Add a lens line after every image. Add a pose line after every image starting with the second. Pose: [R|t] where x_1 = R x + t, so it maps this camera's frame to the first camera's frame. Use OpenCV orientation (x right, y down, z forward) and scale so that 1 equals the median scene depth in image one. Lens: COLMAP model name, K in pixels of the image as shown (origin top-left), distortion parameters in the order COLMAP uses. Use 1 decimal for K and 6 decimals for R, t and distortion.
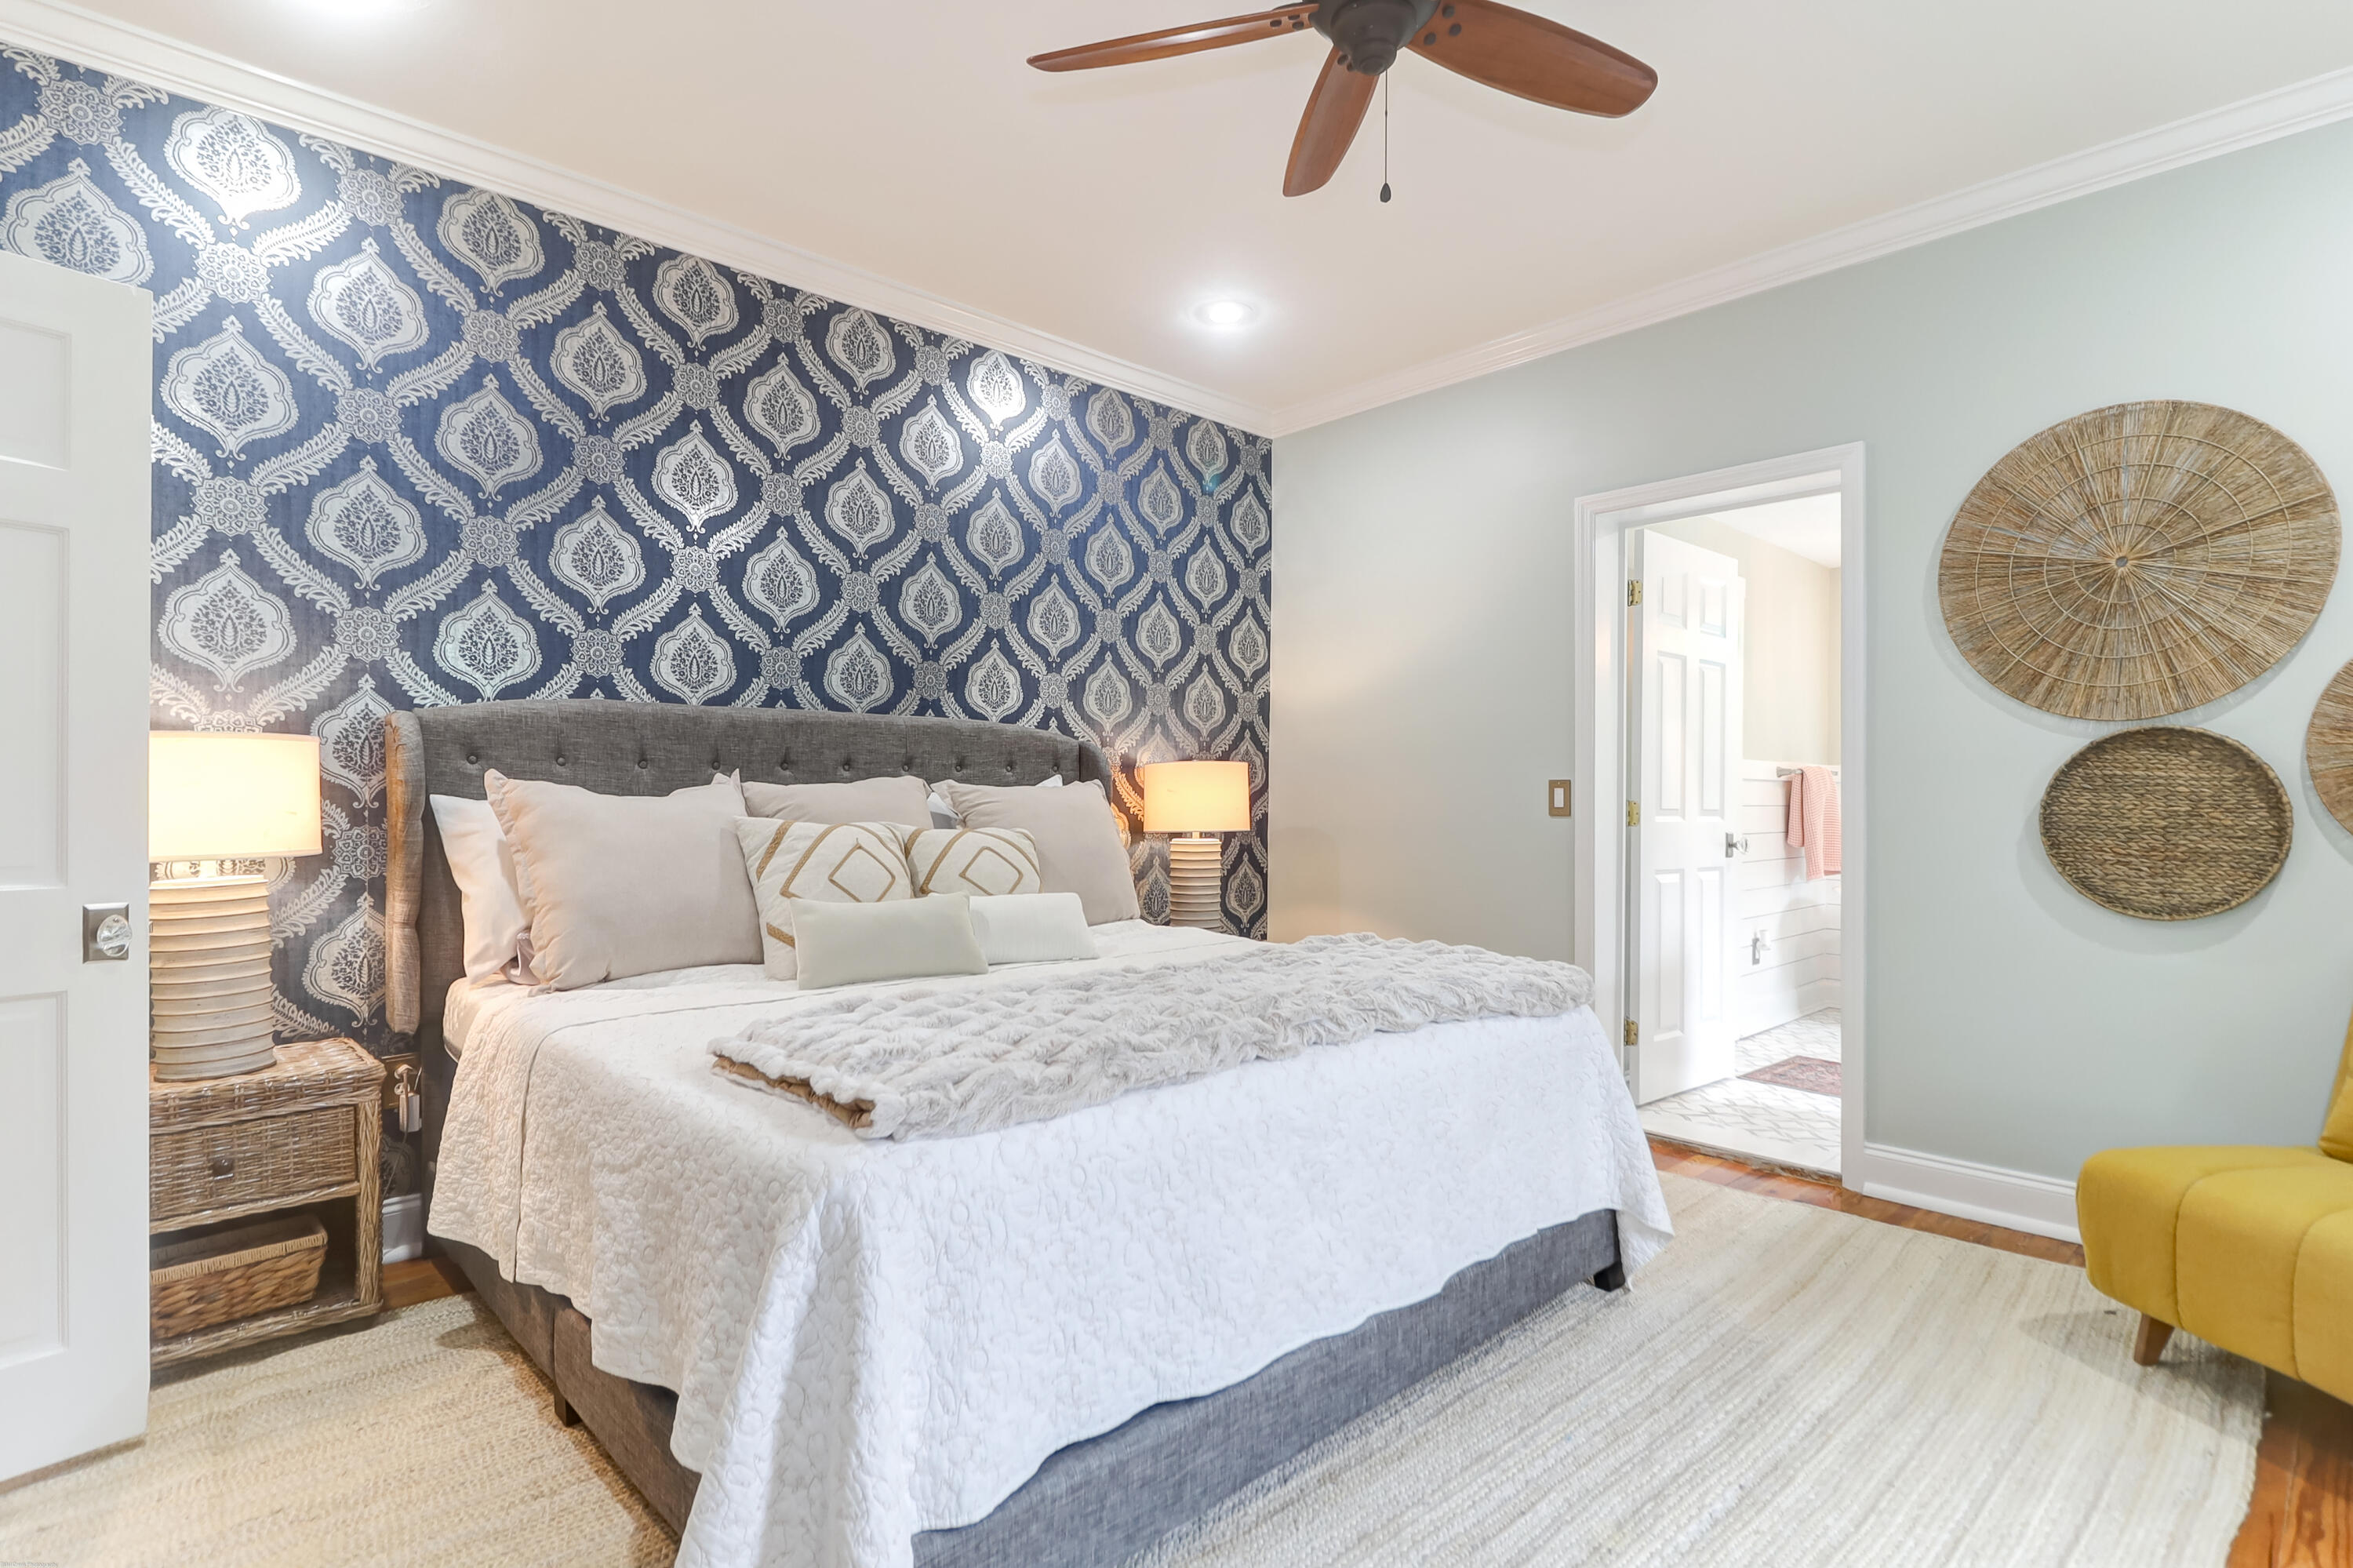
lens RADIAL K [[1193.5, 0, 1177.7], [0, 1193.5, 787.0], [0, 0, 1]] dist [0.013217, -0.009235]
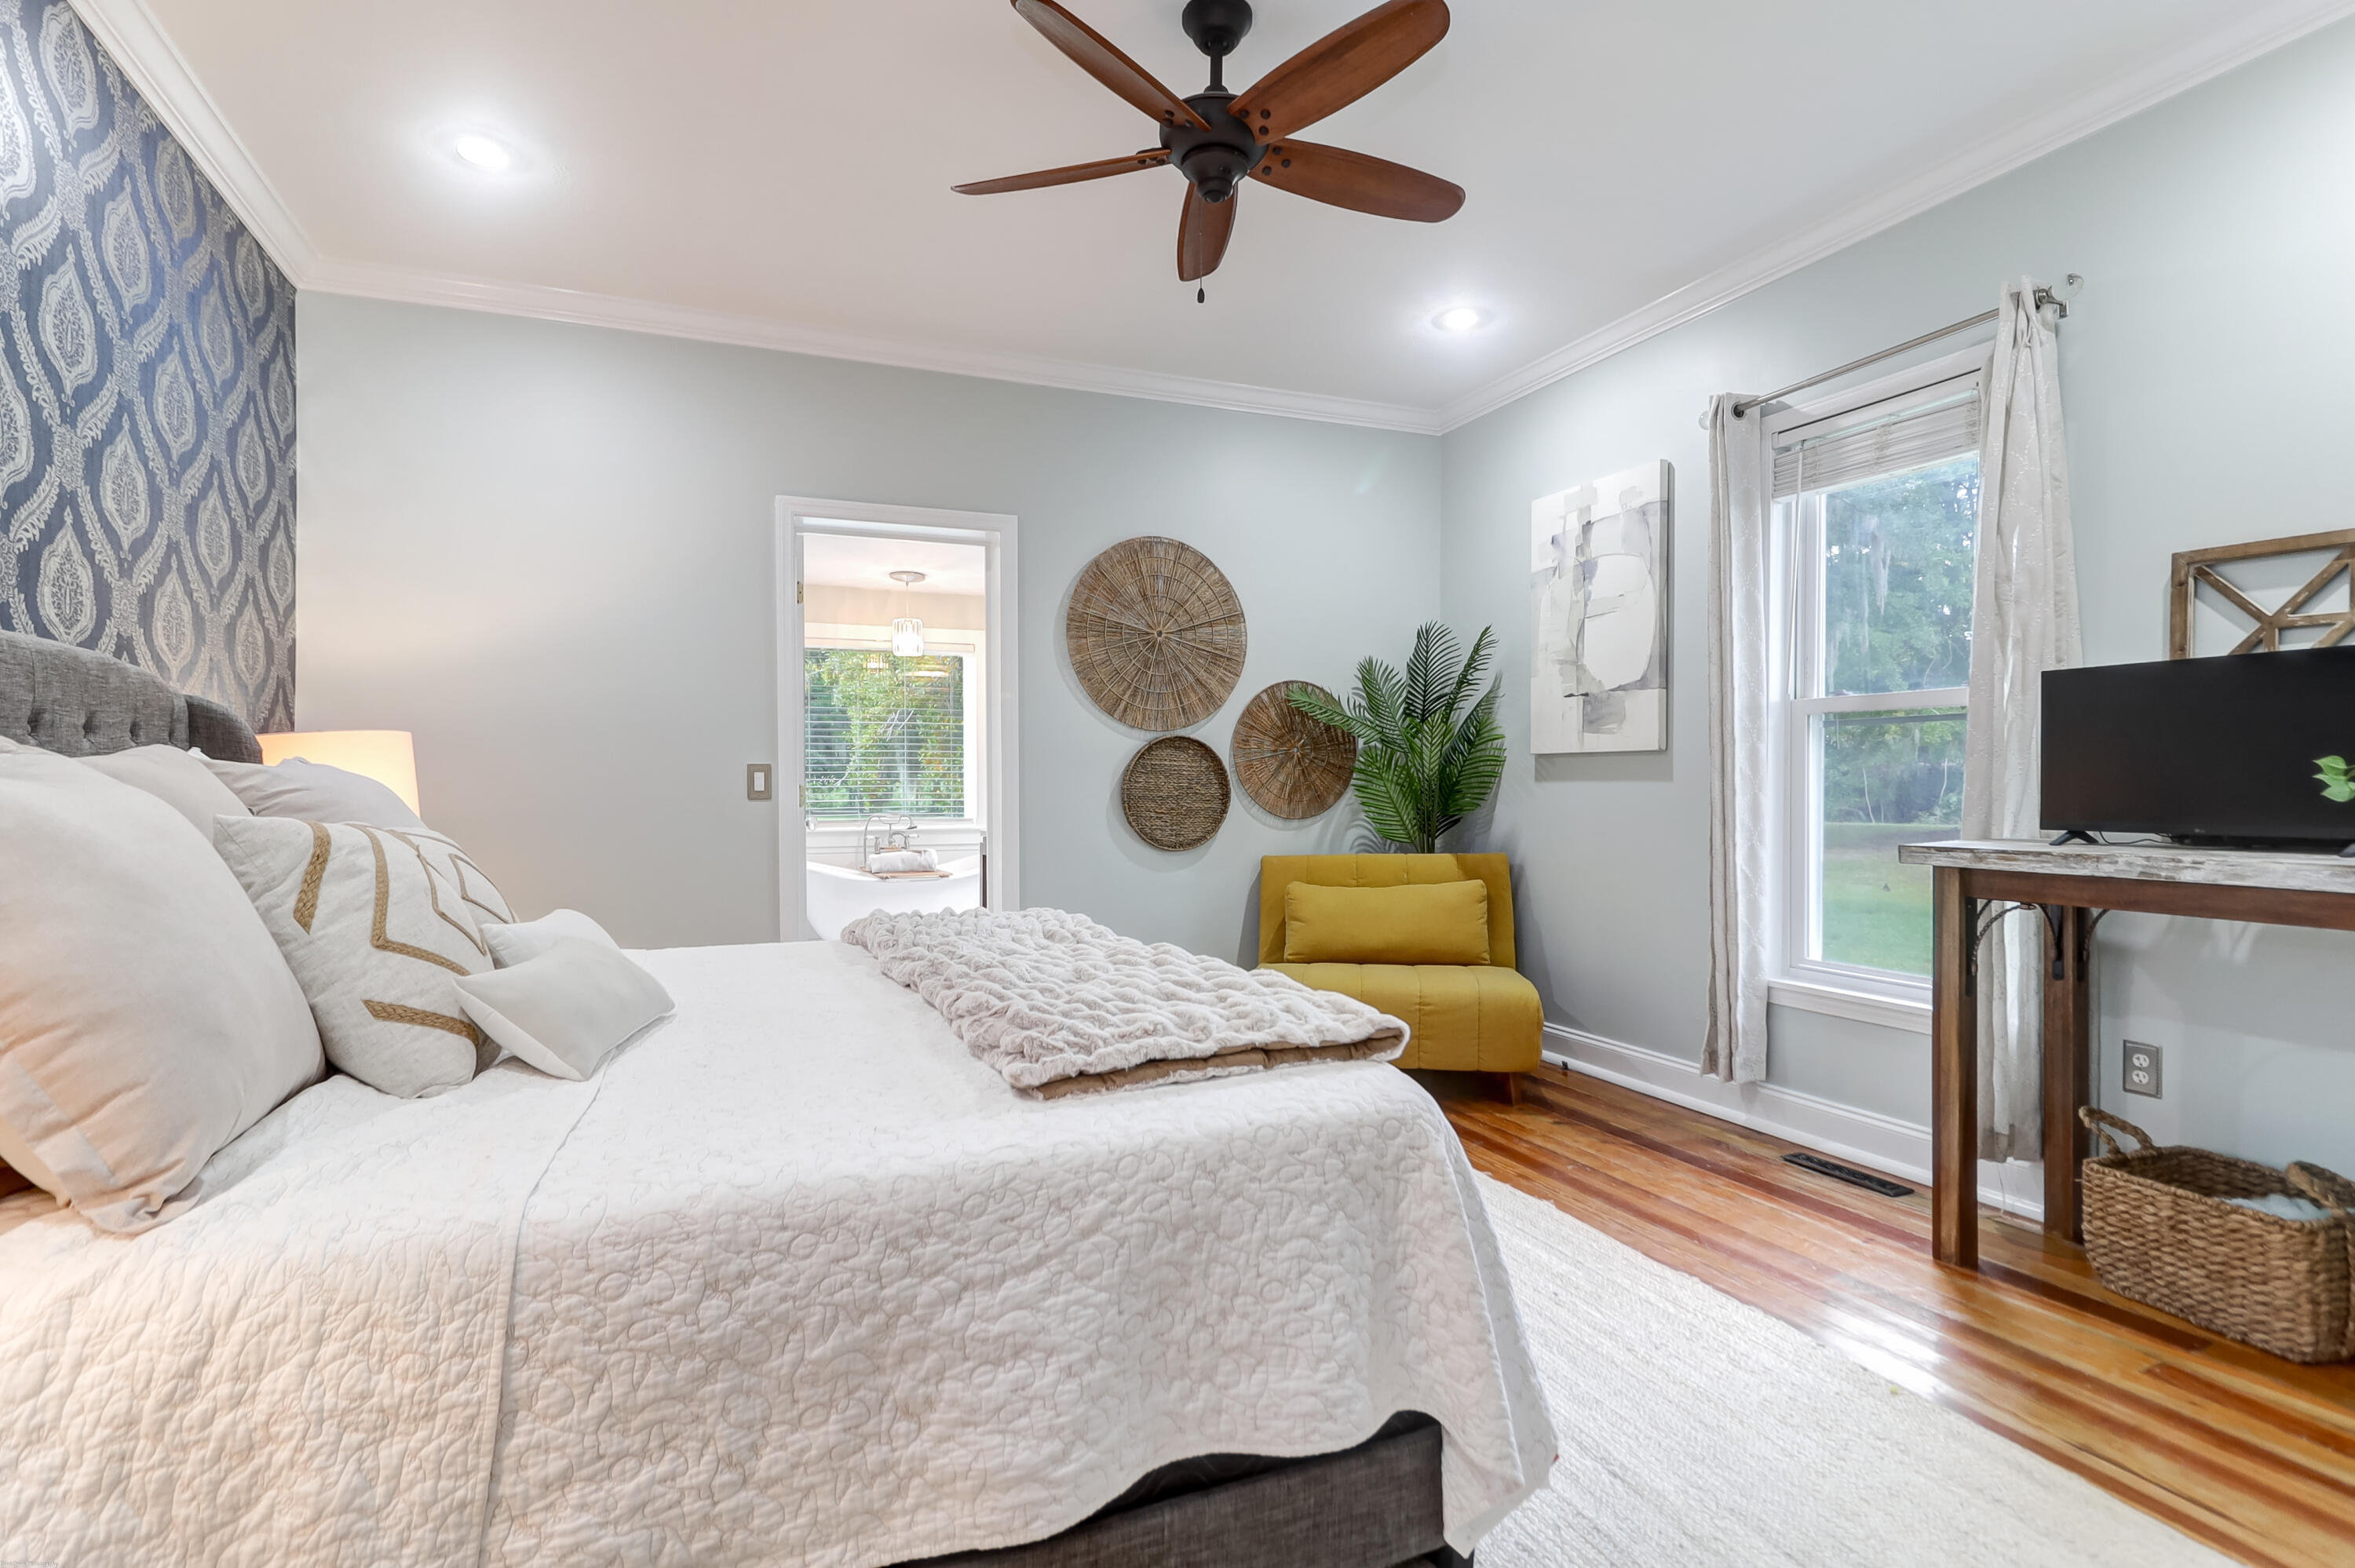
lens RADIAL K [[1194.3, 0, 1184.5], [0, 1194.3, 785.3], [0, 0, 1]] dist [0.013217, -0.009235]
pose [[0.329346, -0.007091, 0.944183, -0.715323], [-0.000390, 0.999971, 0.007646, 0.005718], [-0.944209, -0.002886, 0.329334, 0.421780]]
